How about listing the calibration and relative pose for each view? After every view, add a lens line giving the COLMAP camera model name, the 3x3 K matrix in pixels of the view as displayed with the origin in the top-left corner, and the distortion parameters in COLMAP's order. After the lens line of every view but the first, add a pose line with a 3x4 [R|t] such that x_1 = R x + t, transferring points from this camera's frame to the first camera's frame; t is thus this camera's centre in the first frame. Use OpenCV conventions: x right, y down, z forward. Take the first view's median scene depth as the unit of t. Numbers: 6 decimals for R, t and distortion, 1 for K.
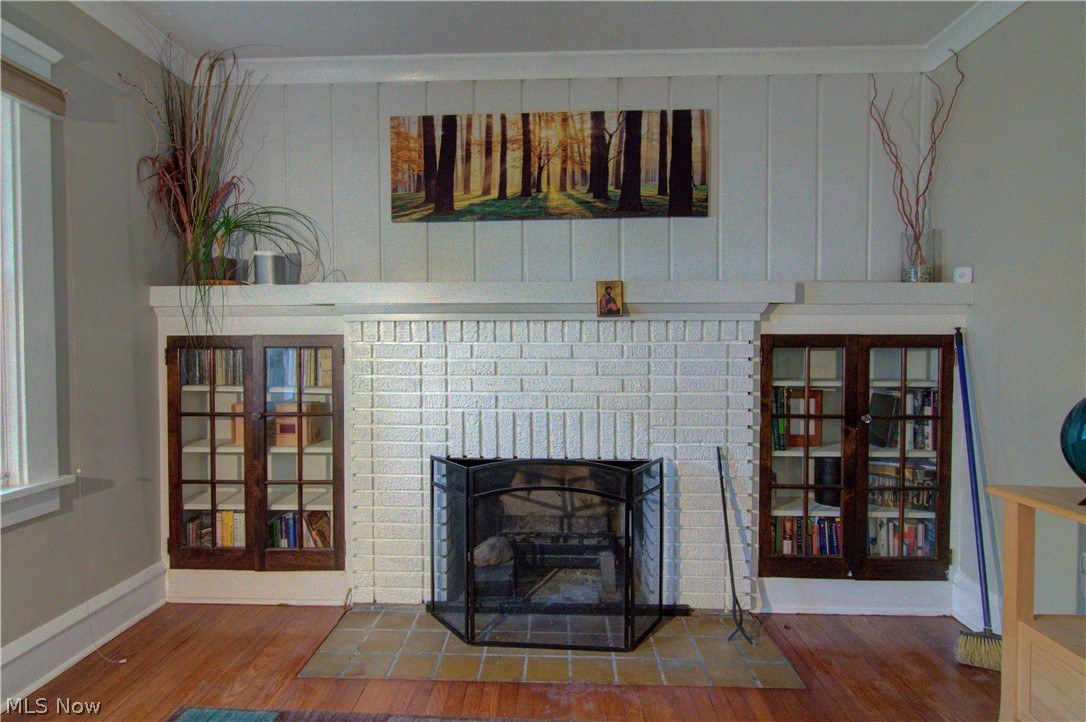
lens RADIAL K [[547.7, 0, 533.9], [0, 547.7, 358.2], [0, 0, 1]] dist [0.001031, -0.001478]
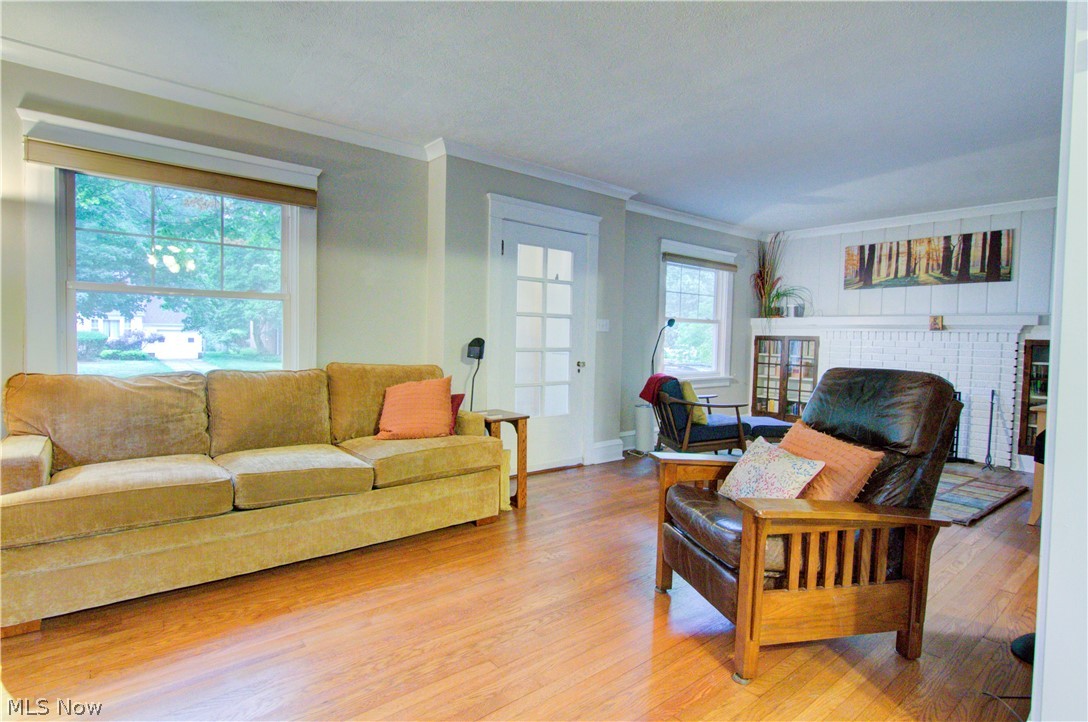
lens RADIAL K [[548.7, 0, 534.8], [0, 548.7, 358.2], [0, 0, 1]] dist [0.001031, -0.001478]
pose [[0.654394, 0.047530, -0.754658, 0.717555], [-0.041869, 0.998769, 0.026598, 0.047545], [0.754994, 0.014192, 0.655579, -1.678901]]
